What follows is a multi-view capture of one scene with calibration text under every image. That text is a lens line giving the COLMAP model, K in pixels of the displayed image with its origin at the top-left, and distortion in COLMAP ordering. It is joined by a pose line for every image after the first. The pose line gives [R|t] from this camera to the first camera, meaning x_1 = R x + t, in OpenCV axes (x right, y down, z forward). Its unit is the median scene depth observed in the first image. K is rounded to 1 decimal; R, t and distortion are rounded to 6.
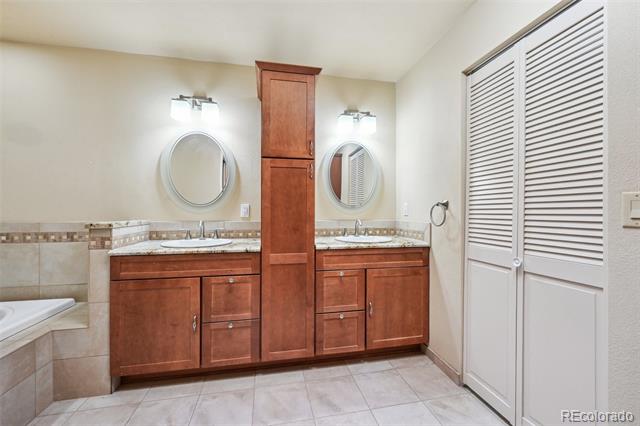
lens RADIAL K [[265.8, 0, 318.4], [0, 265.8, 212.5], [0, 0, 1]] dist [0.003642, 0.000534]
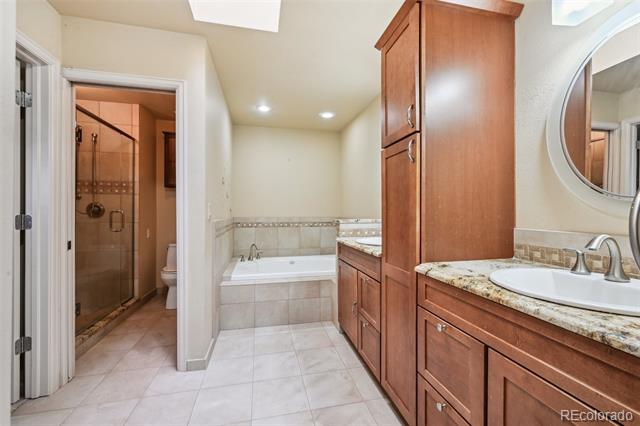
lens RADIAL K [[265.8, 0, 317.9], [0, 265.8, 213.0], [0, 0, 1]] dist [0.003642, 0.000534]
pose [[0.000038, -0.001114, -0.999999, 0.692106], [-0.007667, 0.999970, -0.001114, 0.003472], [0.999971, 0.007667, 0.000029, 0.834778]]
